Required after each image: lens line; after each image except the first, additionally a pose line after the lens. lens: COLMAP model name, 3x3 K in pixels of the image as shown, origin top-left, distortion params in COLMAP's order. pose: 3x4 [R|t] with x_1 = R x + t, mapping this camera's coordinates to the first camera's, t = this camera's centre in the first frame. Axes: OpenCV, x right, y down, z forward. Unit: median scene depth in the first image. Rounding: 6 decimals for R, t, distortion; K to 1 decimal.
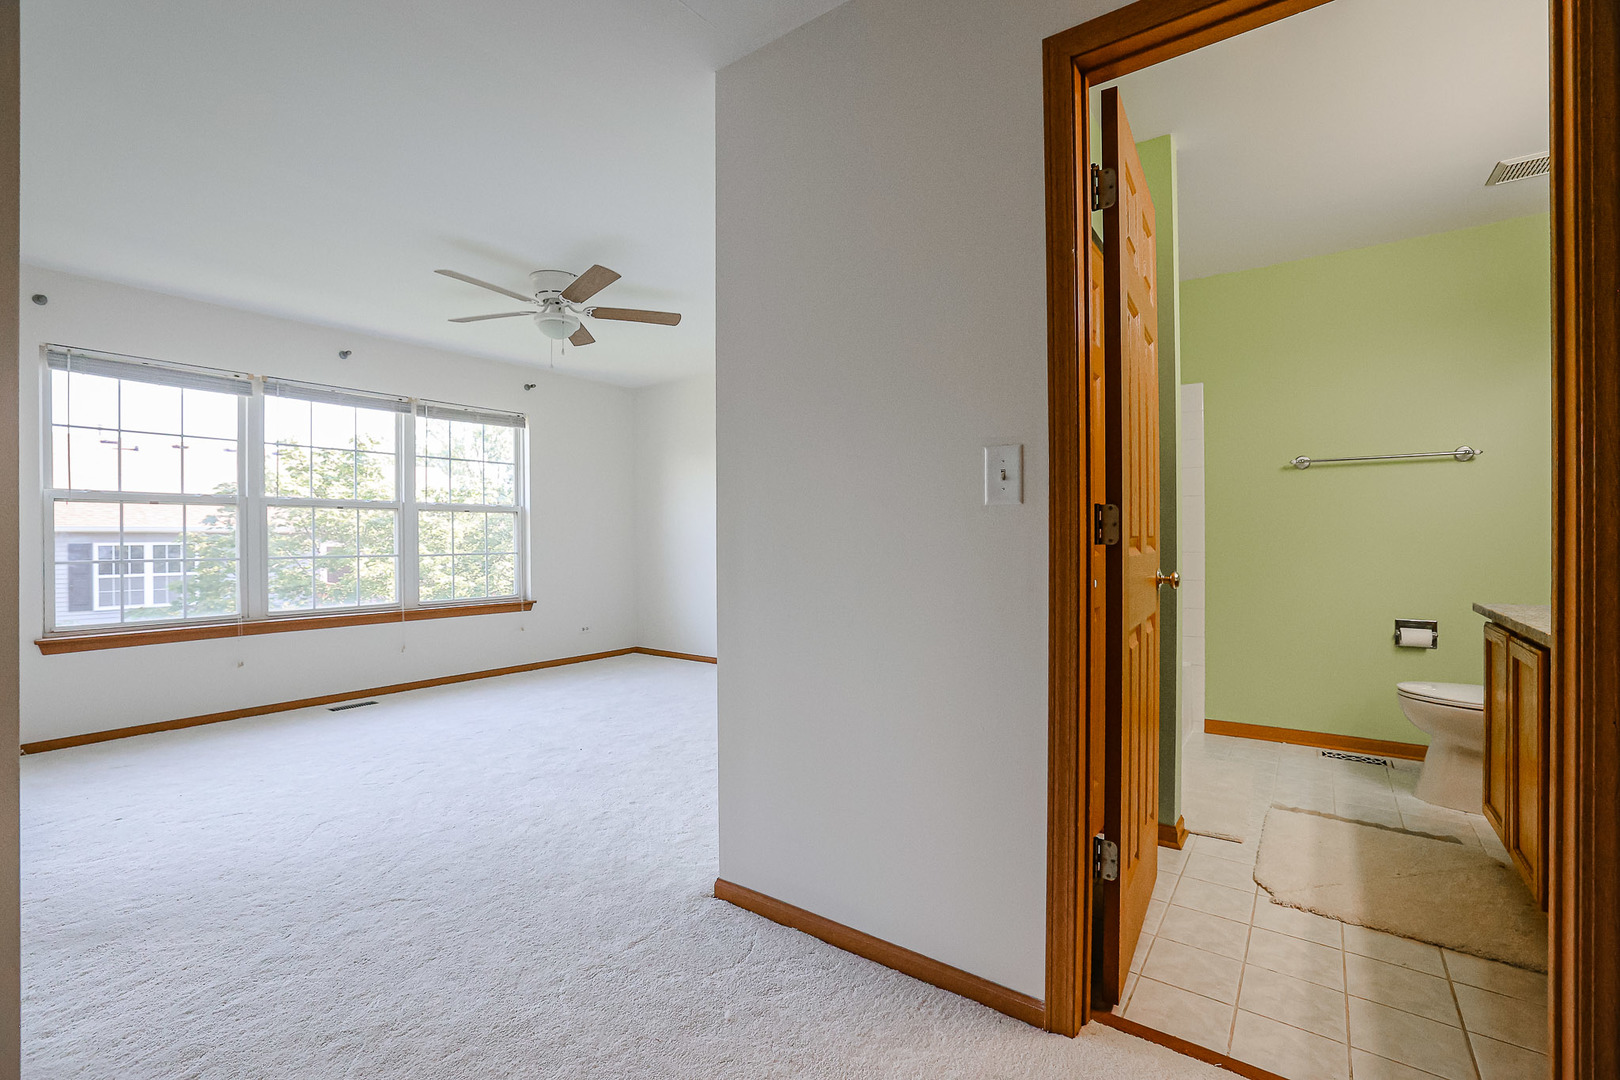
lens RADIAL K [[692.8, 0, 804.2], [0, 692.8, 537.5], [0, 0, 1]] dist [-0.041616, 0.013753]
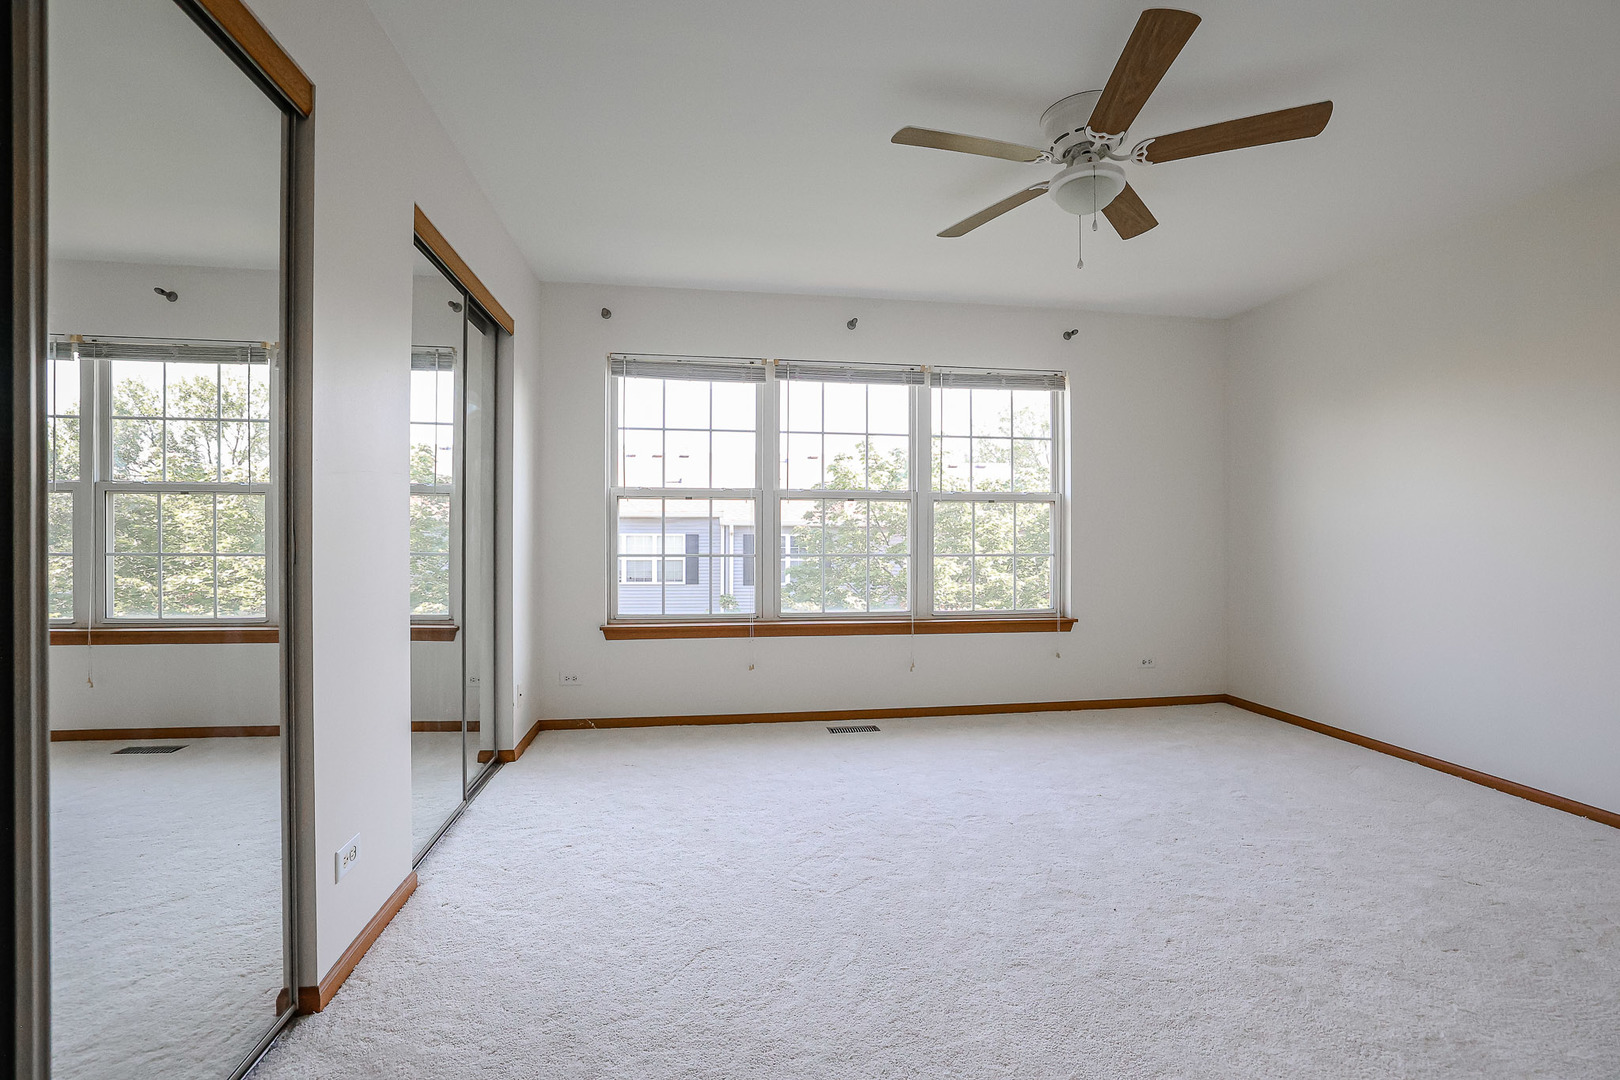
lens RADIAL K [[692.8, 0, 804.2], [0, 692.8, 537.5], [0, 0, 1]] dist [-0.041616, 0.013753]
pose [[0.703878, 0.012725, -0.710207, -0.094554], [-0.006258, 0.999912, 0.011713, -0.005115], [0.710293, -0.003800, 0.703895, 0.364794]]
